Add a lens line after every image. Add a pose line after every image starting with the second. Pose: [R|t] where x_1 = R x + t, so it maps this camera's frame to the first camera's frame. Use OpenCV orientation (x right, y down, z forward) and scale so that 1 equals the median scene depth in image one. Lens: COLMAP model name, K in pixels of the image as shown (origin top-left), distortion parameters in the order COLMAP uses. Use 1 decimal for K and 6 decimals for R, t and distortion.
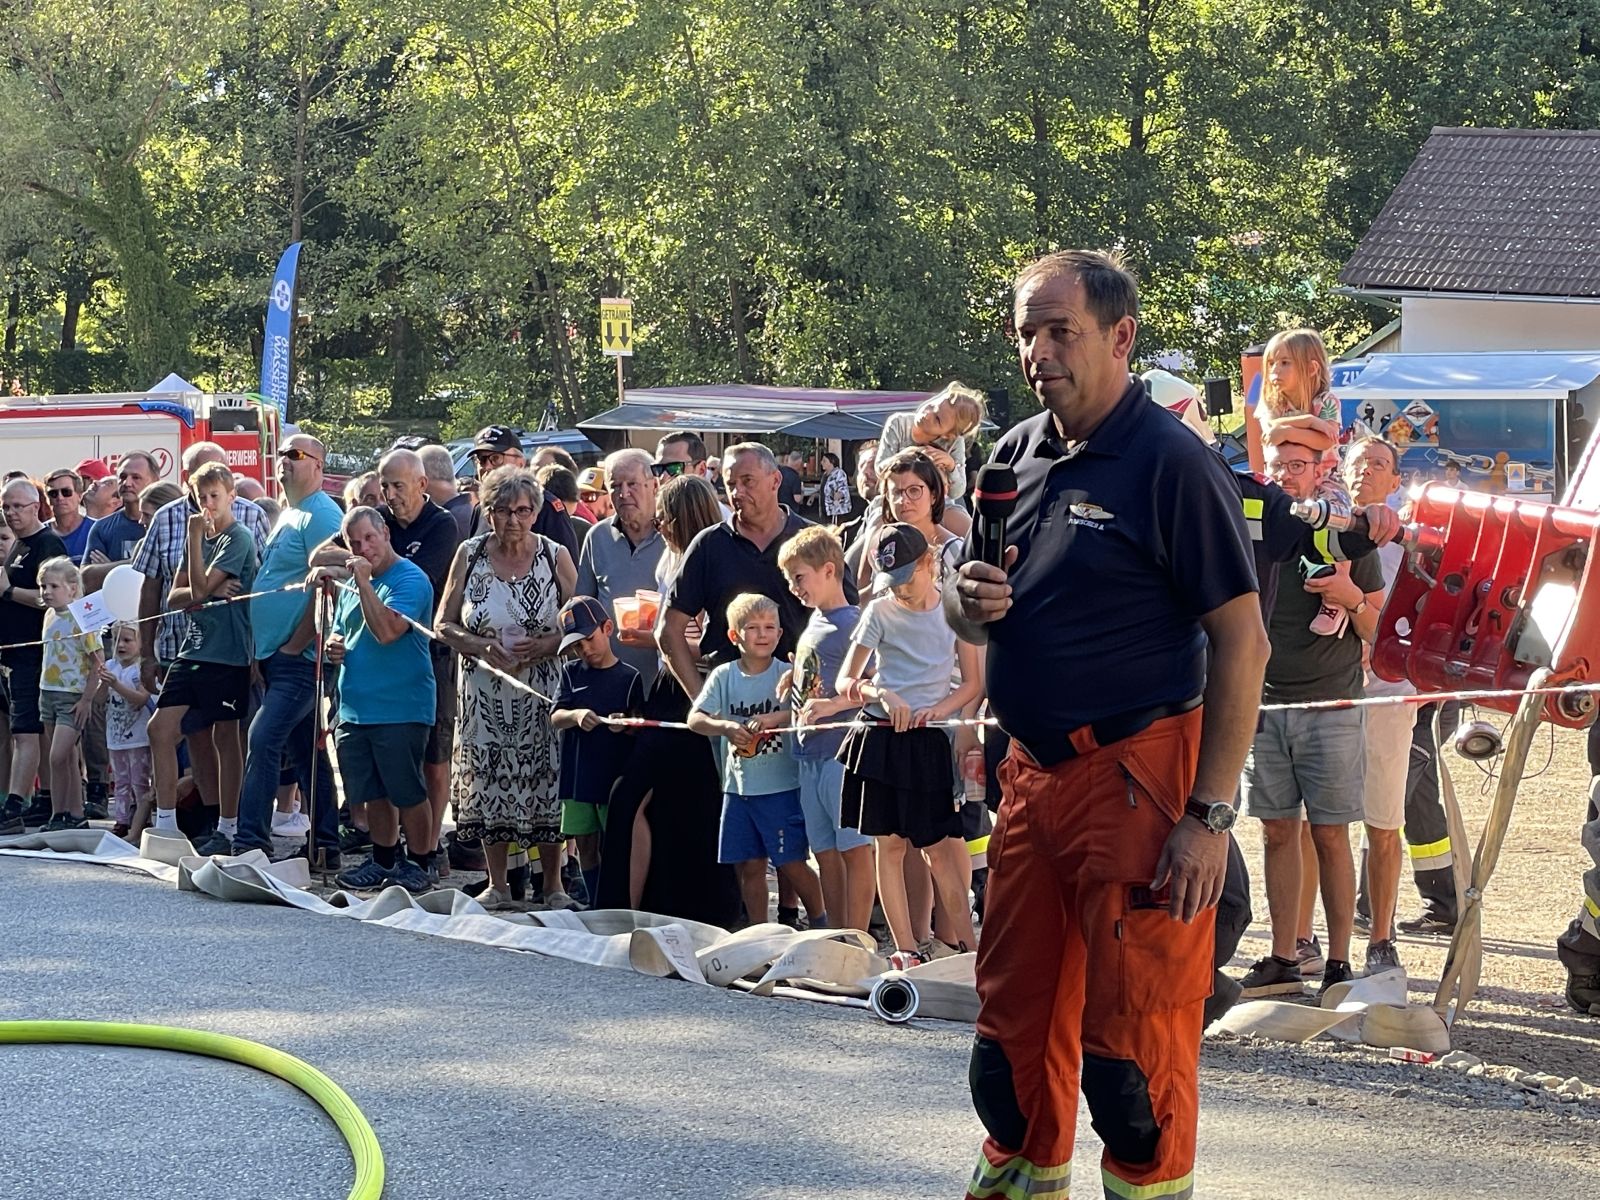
lens RADIAL K [[4067.9, 0, 800.0], [0, 4067.9, 600.0], [0, 0, 1]] dist [-0.012014, -0.007880]
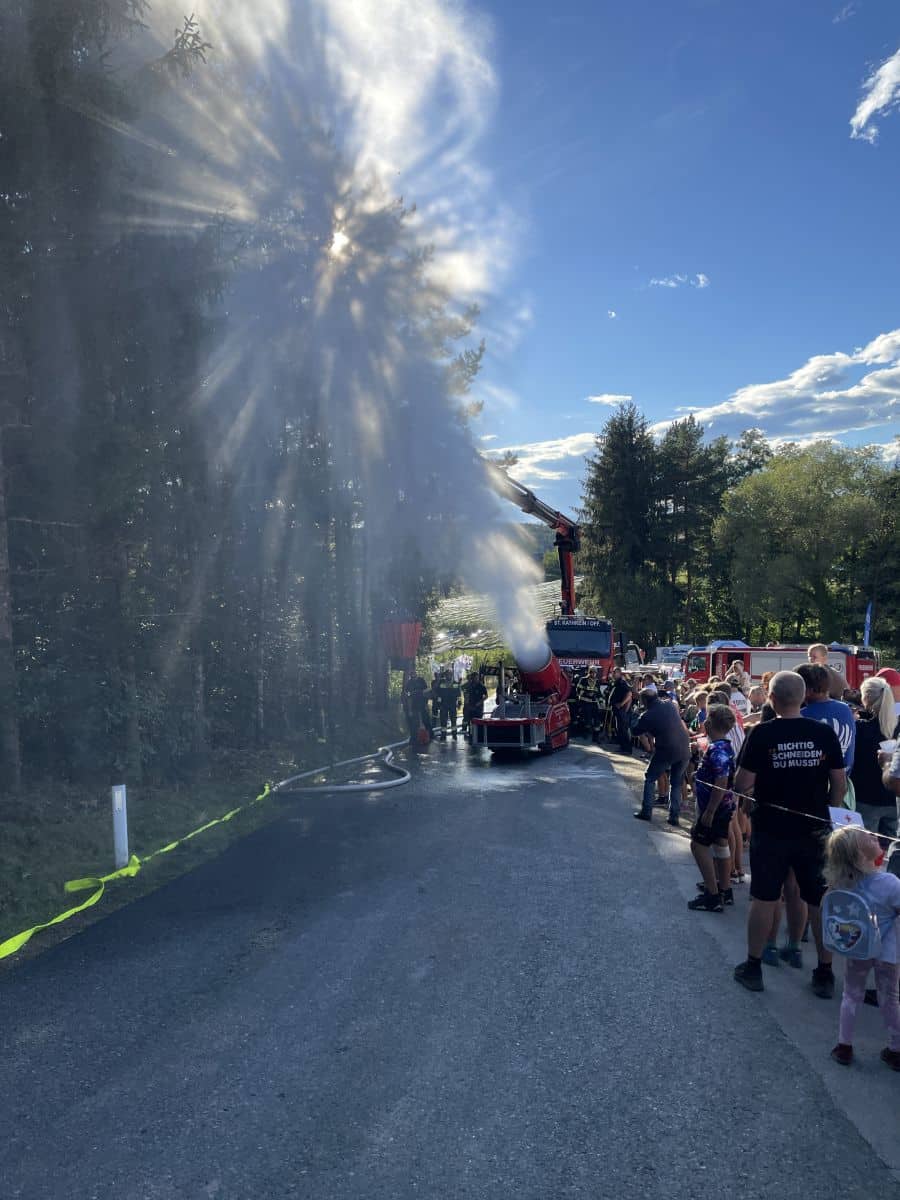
lens RADIAL K [[894.5, 0, 450.0], [0, 894.5, 600.0], [0, 0, 1]] dist [0.085402, 0.000204]
pose [[0.857893, 0.005729, -0.513797, -0.038019], [-0.057851, 0.994657, -0.085504, -0.005955], [0.510561, 0.103077, 0.853641, 0.172809]]
